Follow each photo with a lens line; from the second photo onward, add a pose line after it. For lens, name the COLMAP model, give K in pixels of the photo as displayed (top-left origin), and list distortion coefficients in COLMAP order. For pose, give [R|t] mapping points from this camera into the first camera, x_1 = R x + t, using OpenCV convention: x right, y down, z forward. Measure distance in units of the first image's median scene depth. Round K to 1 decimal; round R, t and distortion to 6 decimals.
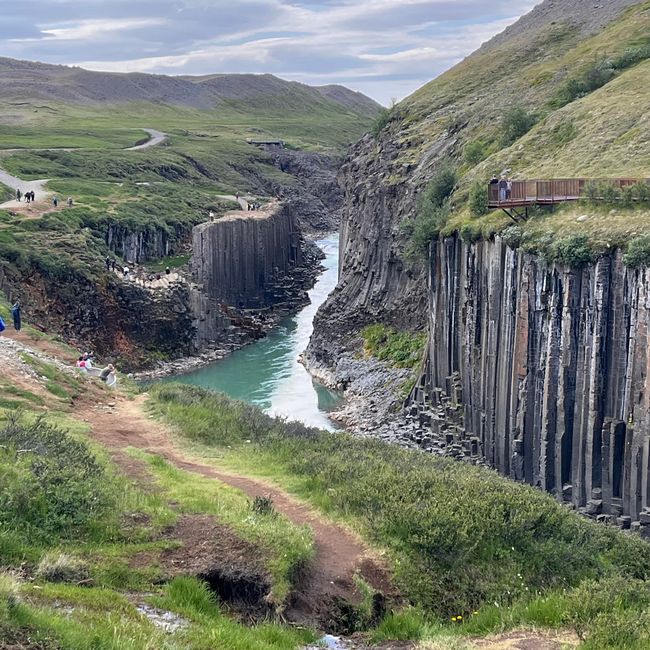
lens RADIAL K [[1290.0, 0, 325.0], [0, 1290.0, 325.0], [0, 0, 1]] dist [0.140740, -0.508657]
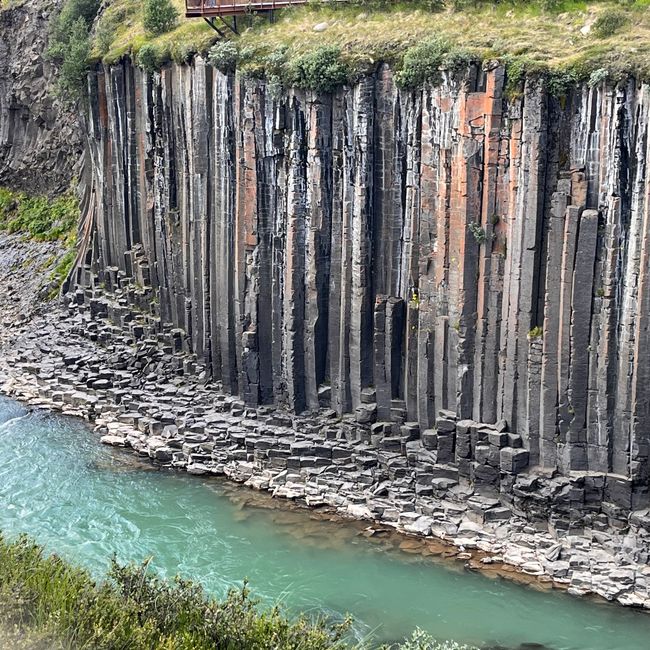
lens RADIAL K [[1290.0, 0, 325.0], [0, 1290.0, 325.0], [0, 0, 1]] dist [0.140740, -0.508657]
pose [[0.948100, -0.086150, 0.306078, -0.038933], [0.052408, 0.991771, 0.116810, -0.000294], [-0.313622, -0.094707, 0.944813, 0.282377]]
